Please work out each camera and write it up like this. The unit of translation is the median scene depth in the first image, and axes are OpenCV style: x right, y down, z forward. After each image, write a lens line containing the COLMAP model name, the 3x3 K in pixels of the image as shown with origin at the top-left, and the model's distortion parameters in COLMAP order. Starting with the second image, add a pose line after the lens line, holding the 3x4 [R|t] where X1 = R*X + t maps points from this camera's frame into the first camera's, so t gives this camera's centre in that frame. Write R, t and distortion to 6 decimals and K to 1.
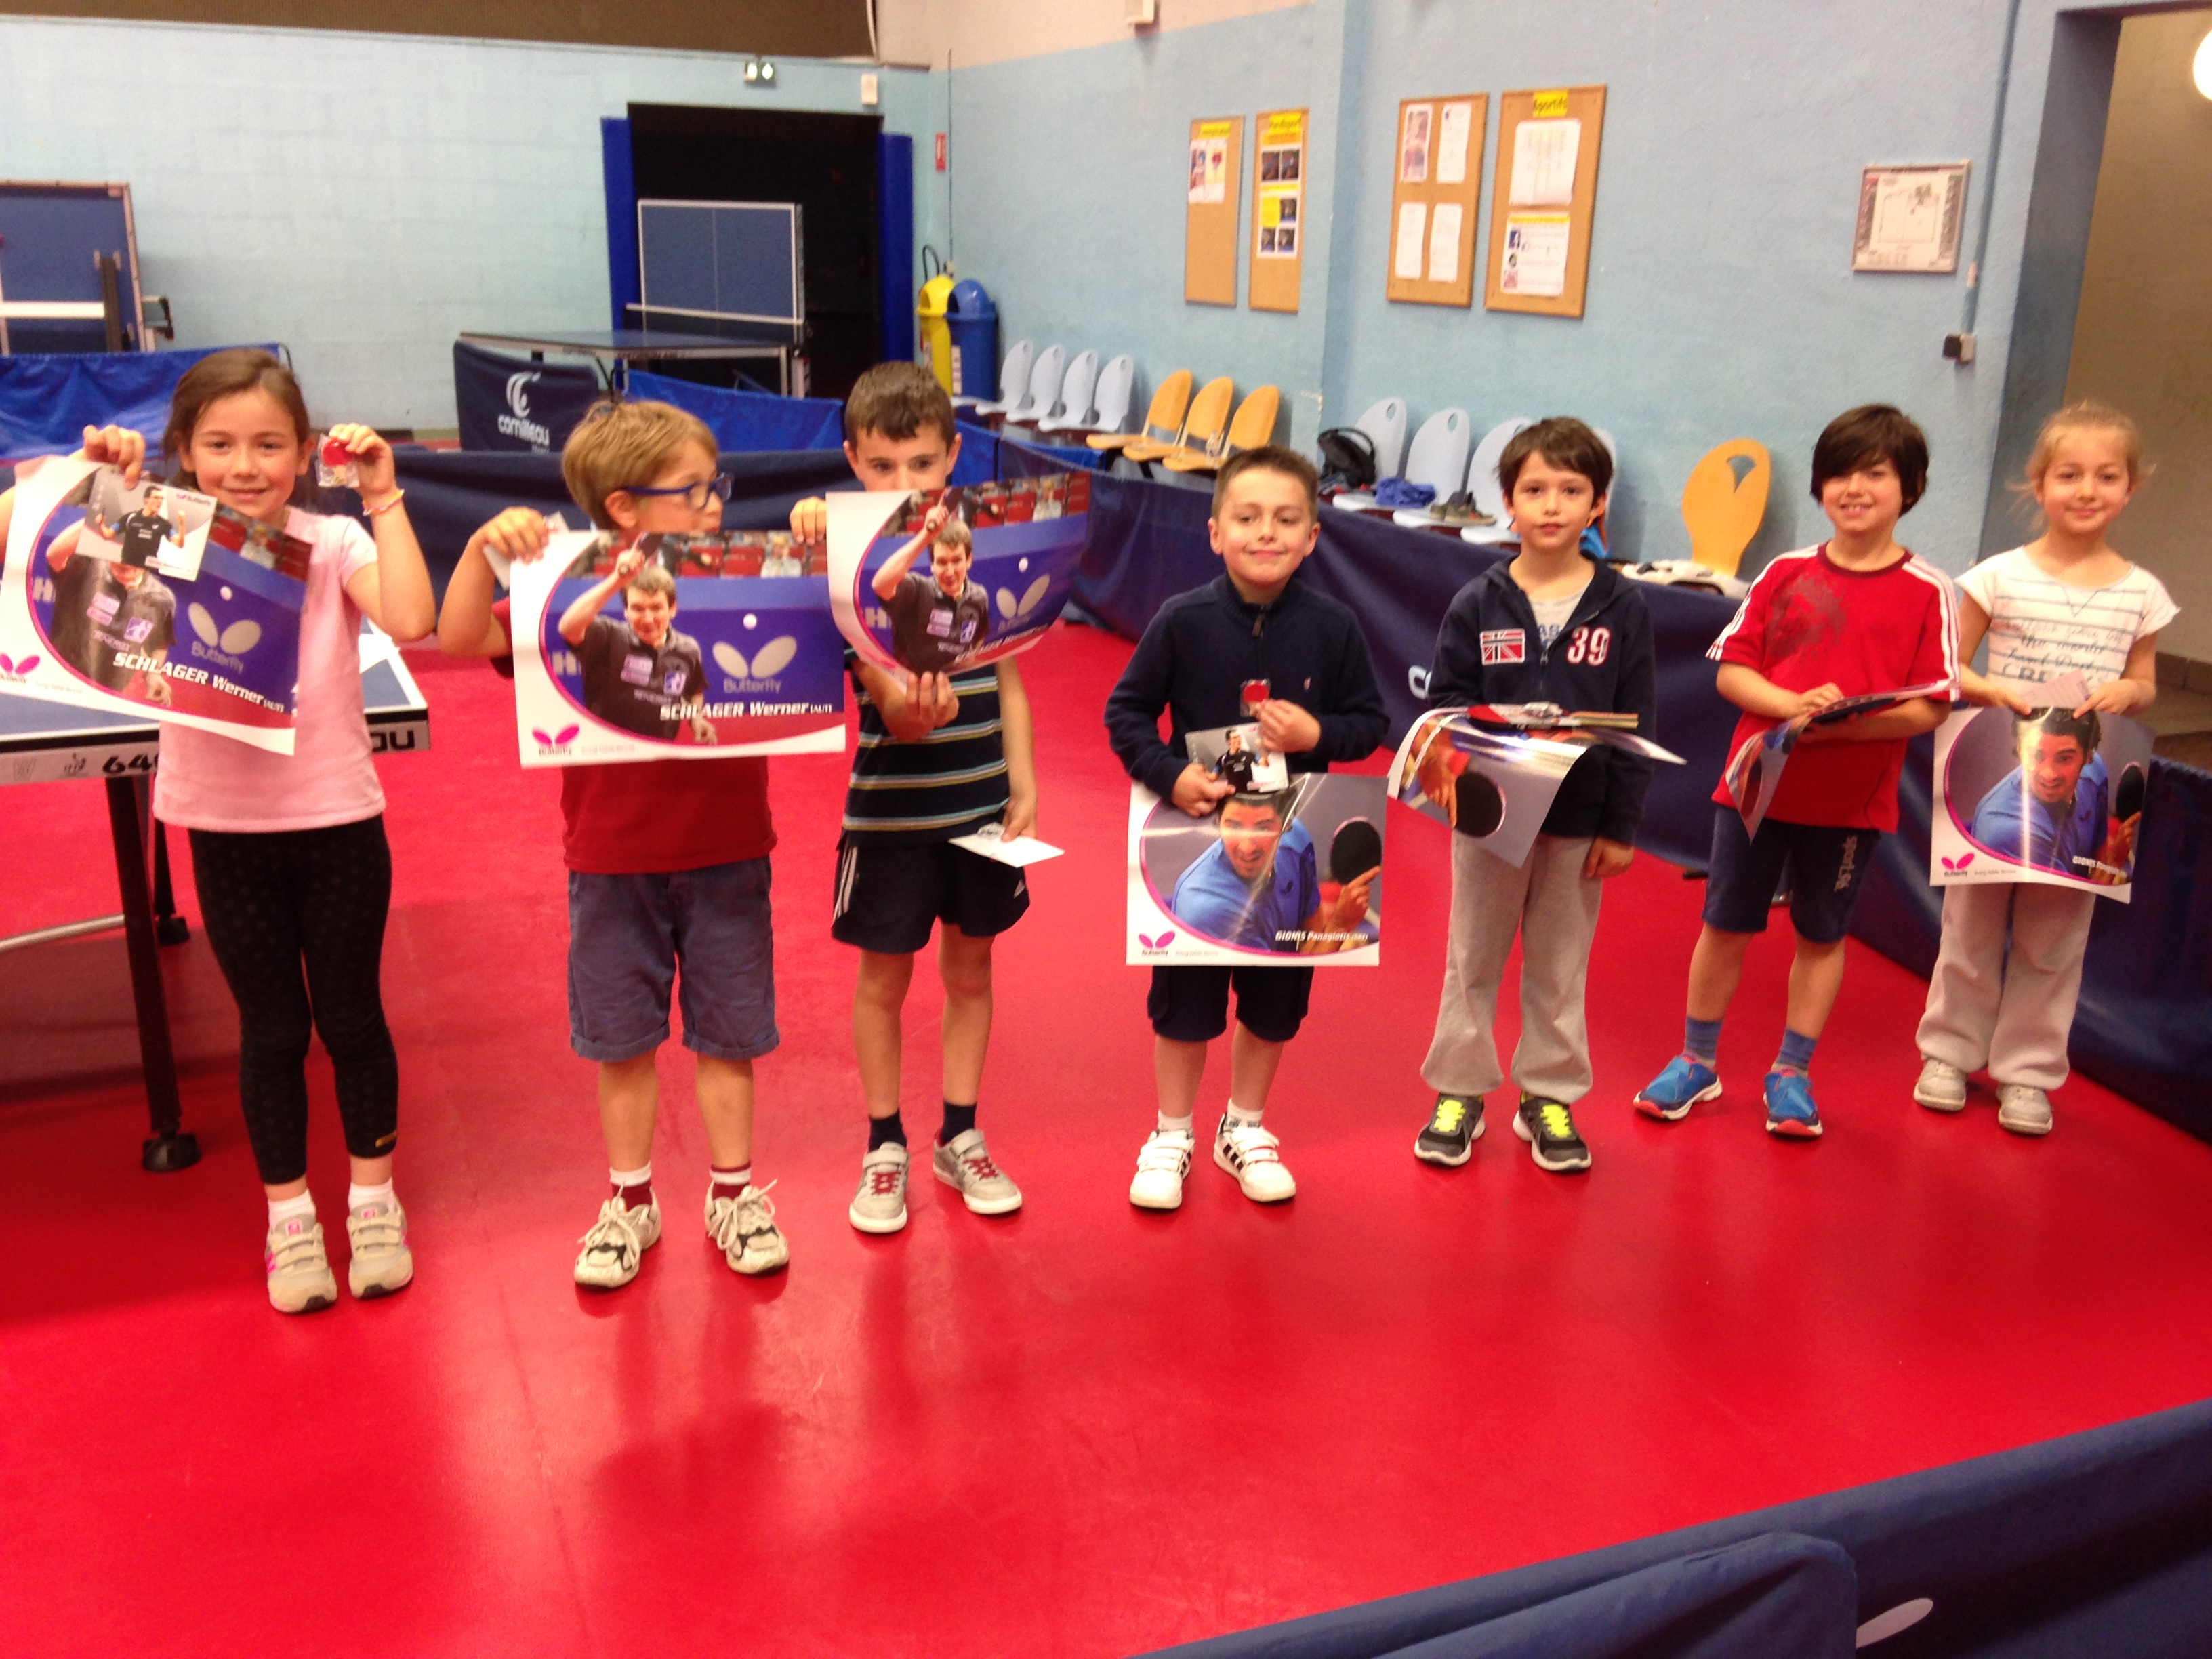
lens RADIAL K [[2053.6, 0, 1106.0], [0, 2053.6, 829.5], [0, 0, 1]] dist [0.180194, -0.284710]
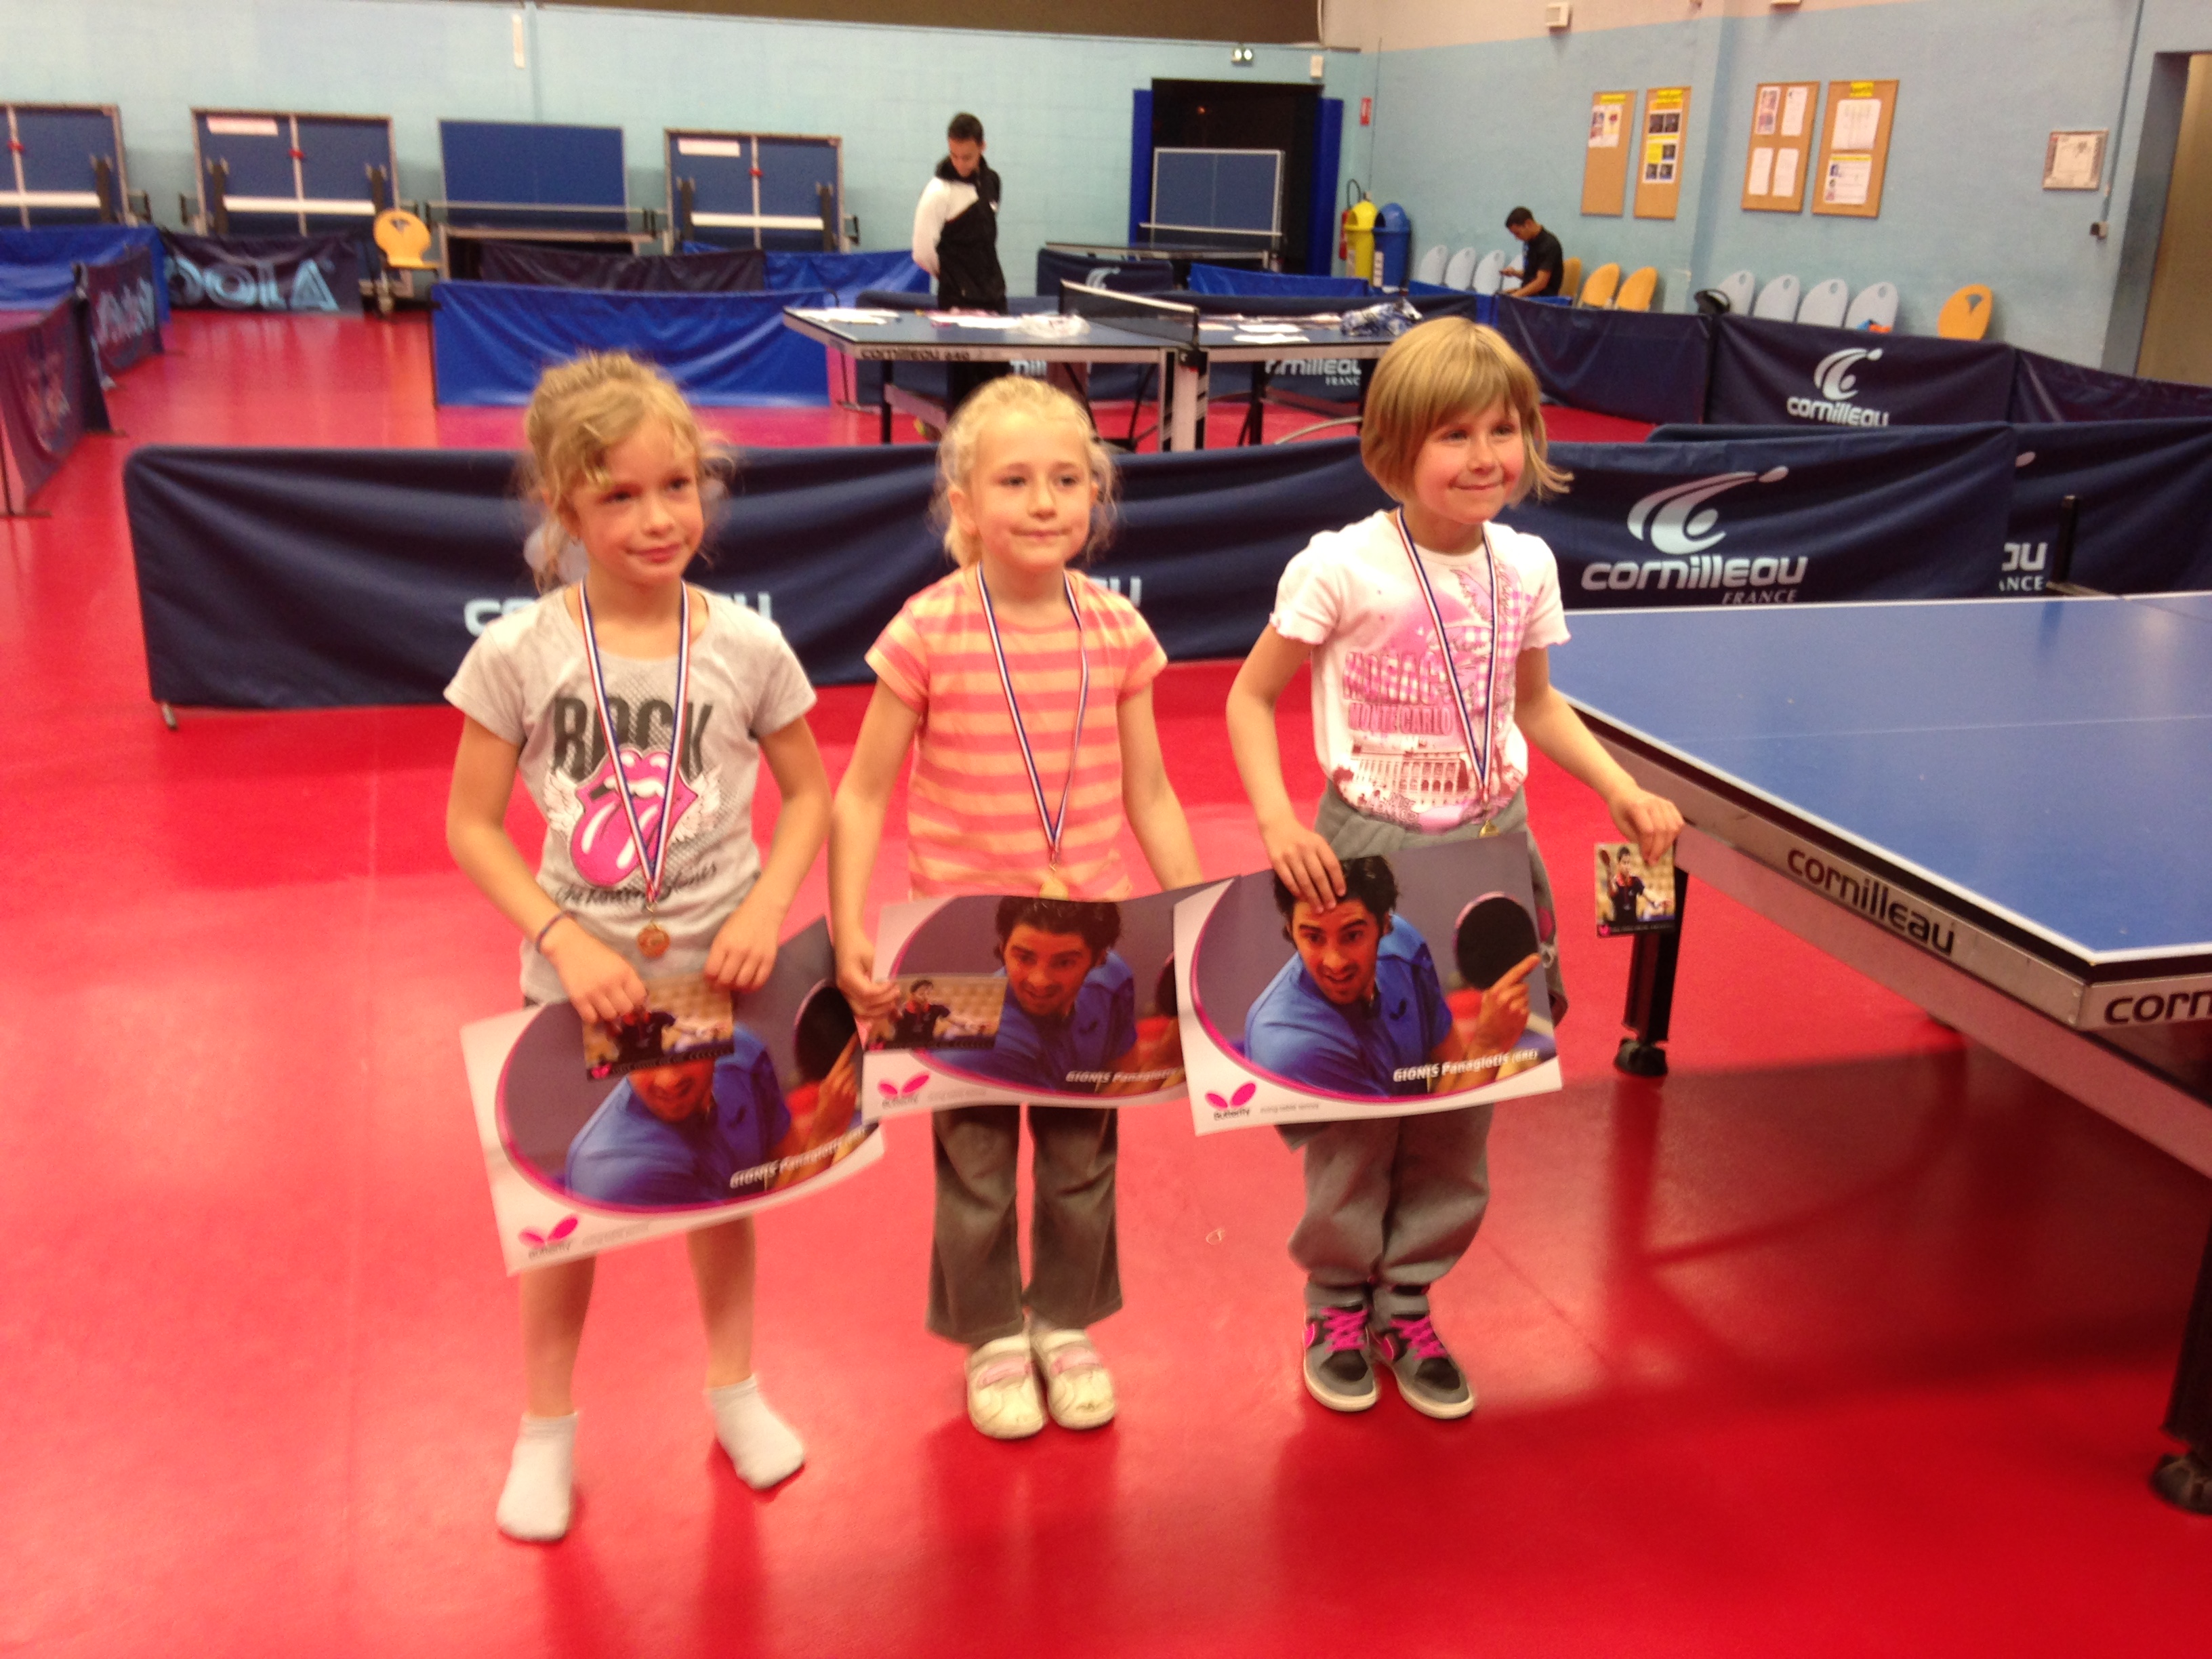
lens RADIAL K [[2053.6, 0, 1106.0], [0, 2053.6, 829.5], [0, 0, 1]] dist [0.180194, -0.284710]
pose [[0.997299, 0.030237, -0.066933, -0.221232], [-0.028634, 0.999283, 0.024784, 0.187987], [0.067634, -0.022801, 0.997450, -0.626884]]
